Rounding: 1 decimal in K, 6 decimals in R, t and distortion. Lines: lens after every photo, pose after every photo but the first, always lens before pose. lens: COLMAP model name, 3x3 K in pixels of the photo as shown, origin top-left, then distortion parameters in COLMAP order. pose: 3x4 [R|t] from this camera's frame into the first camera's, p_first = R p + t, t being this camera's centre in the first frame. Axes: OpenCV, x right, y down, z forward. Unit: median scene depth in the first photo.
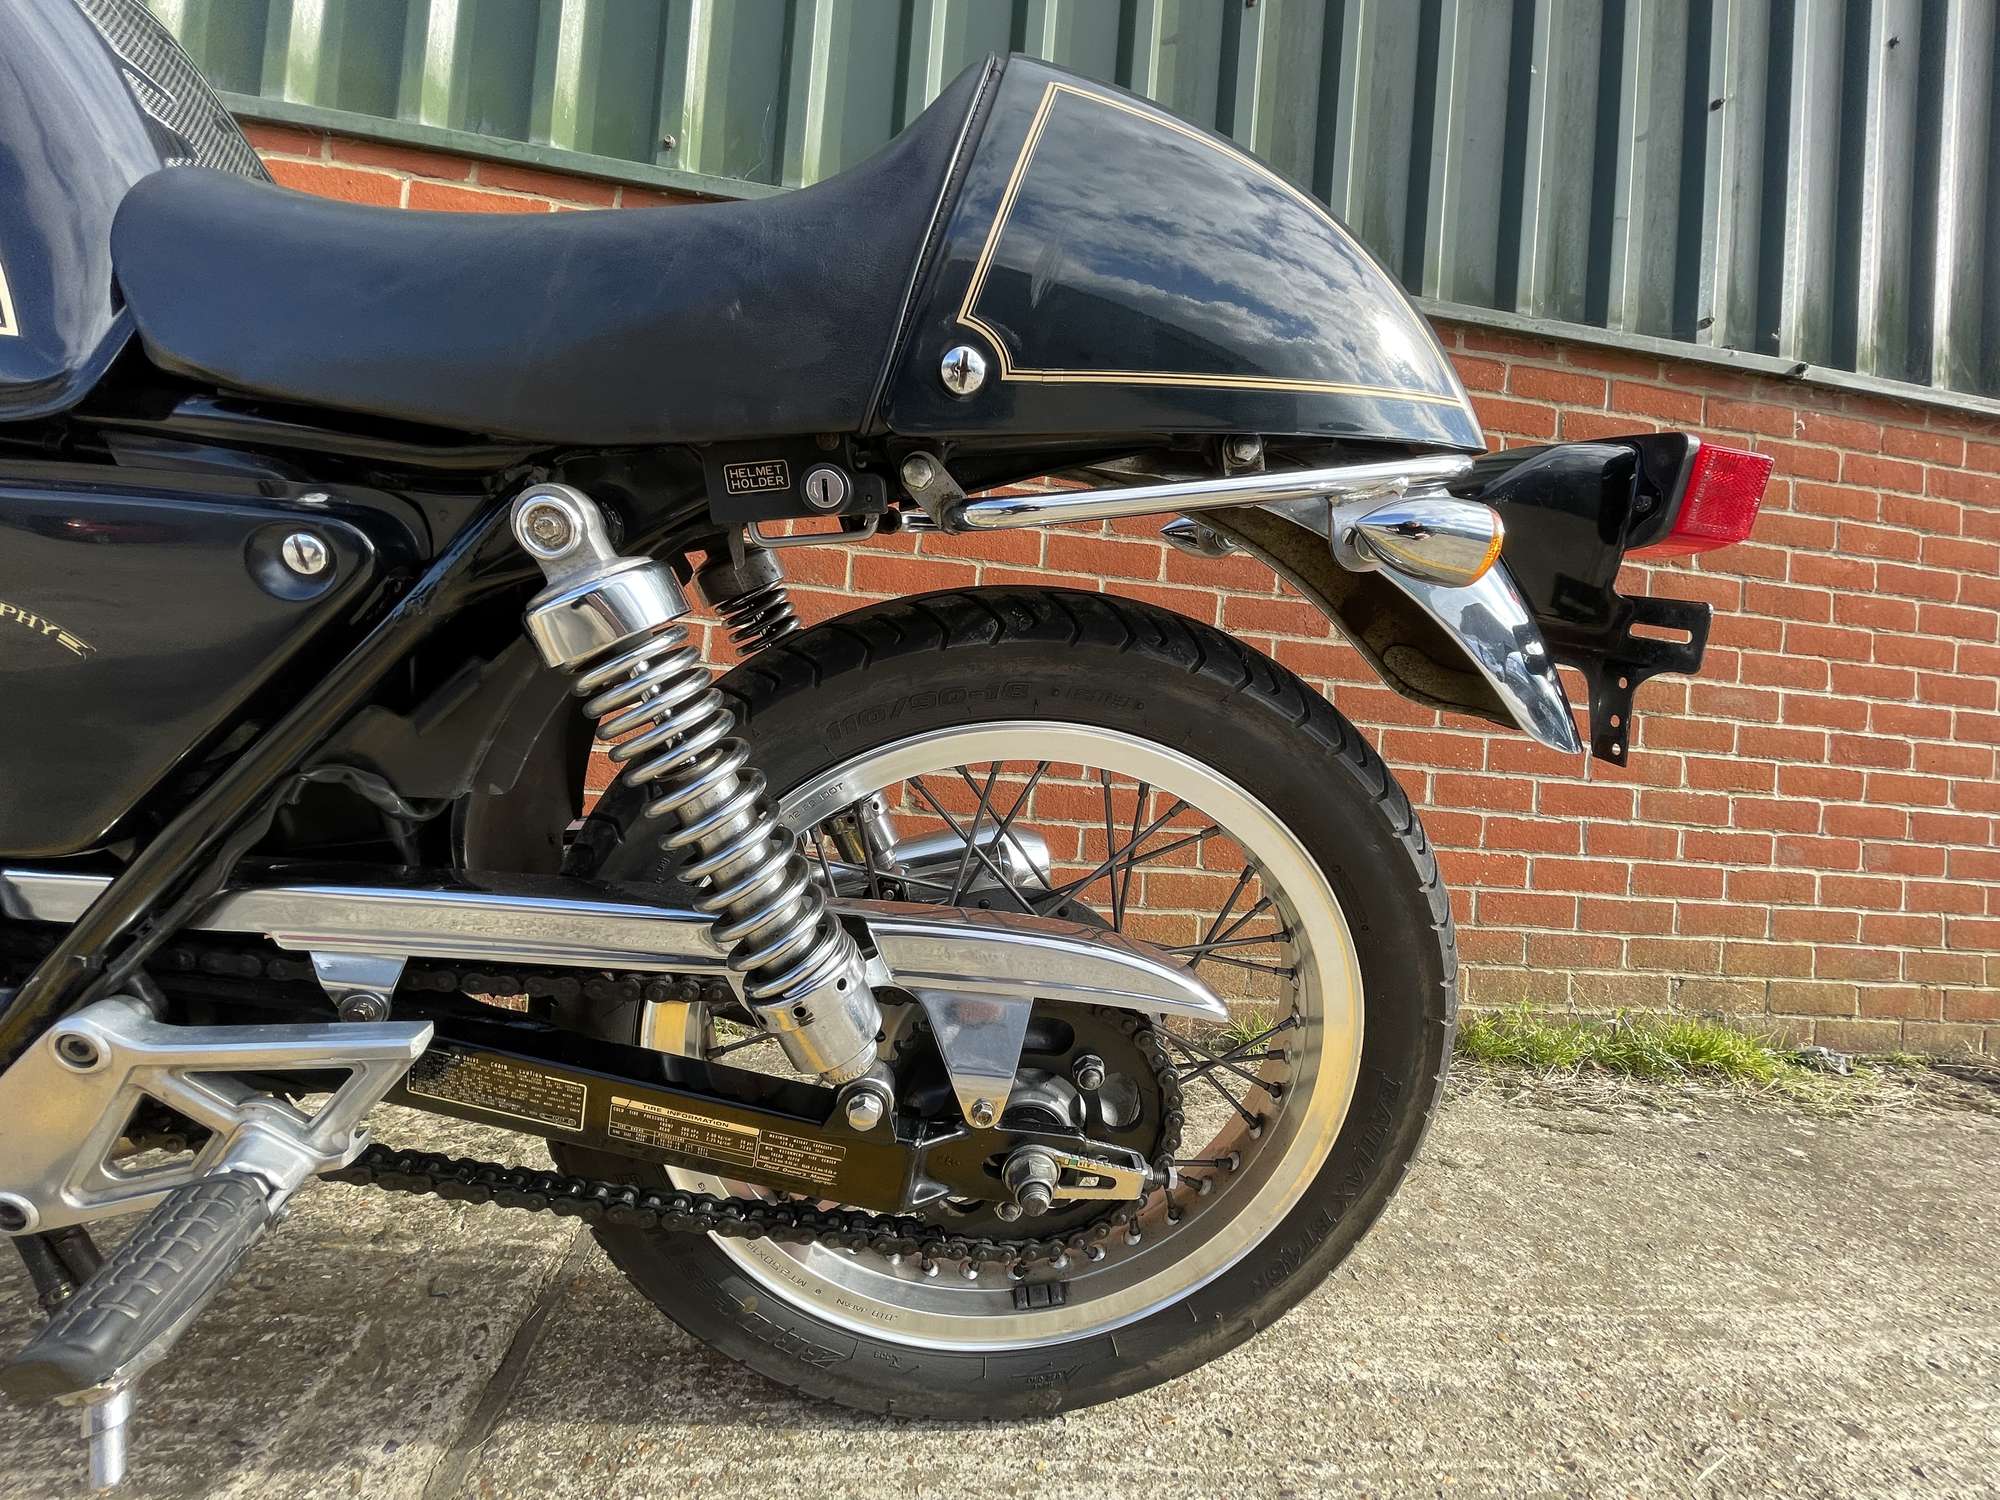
lens RADIAL K [[800.1, 0, 990.5], [0, 800.1, 742.9], [0, 0, 1]] dist [-0.000513, -0.000050]
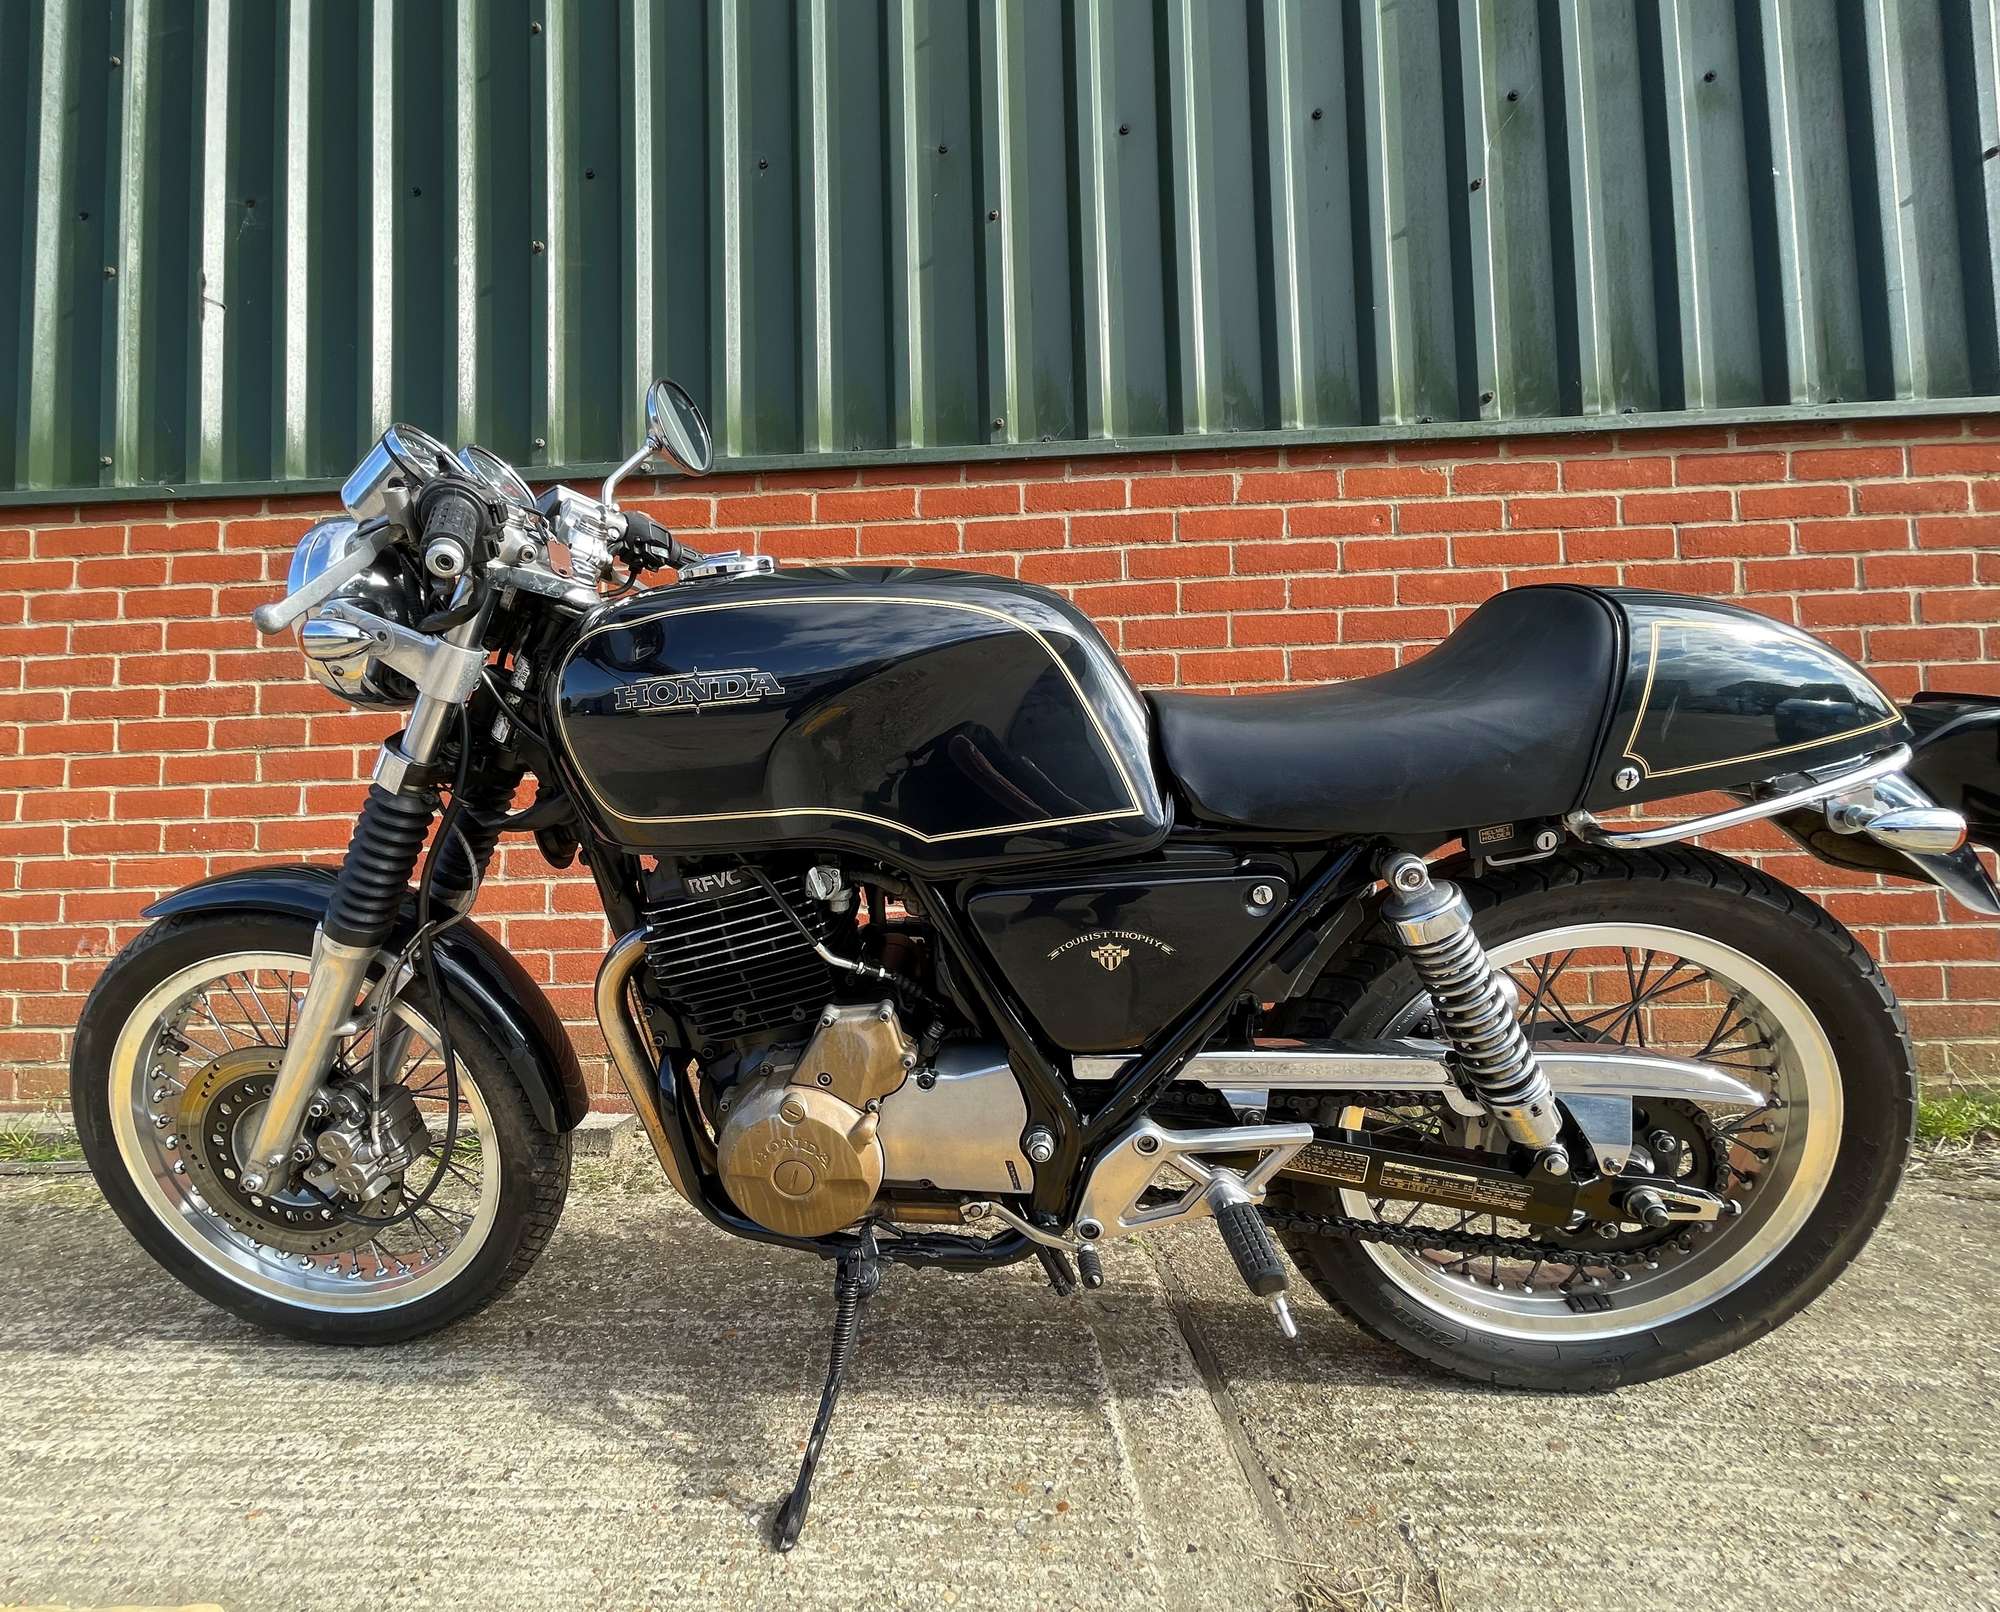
lens RADIAL K [[821.8, 0, 975.7], [0, 821.8, 808.6], [0, 0, 1]] dist [0.015403, -0.007021]
pose [[0.976324, -0.107828, -0.187521, -0.669857], [0.102853, 0.994042, -0.036086, -0.263224], [0.190295, 0.015945, 0.981597, -0.715304]]
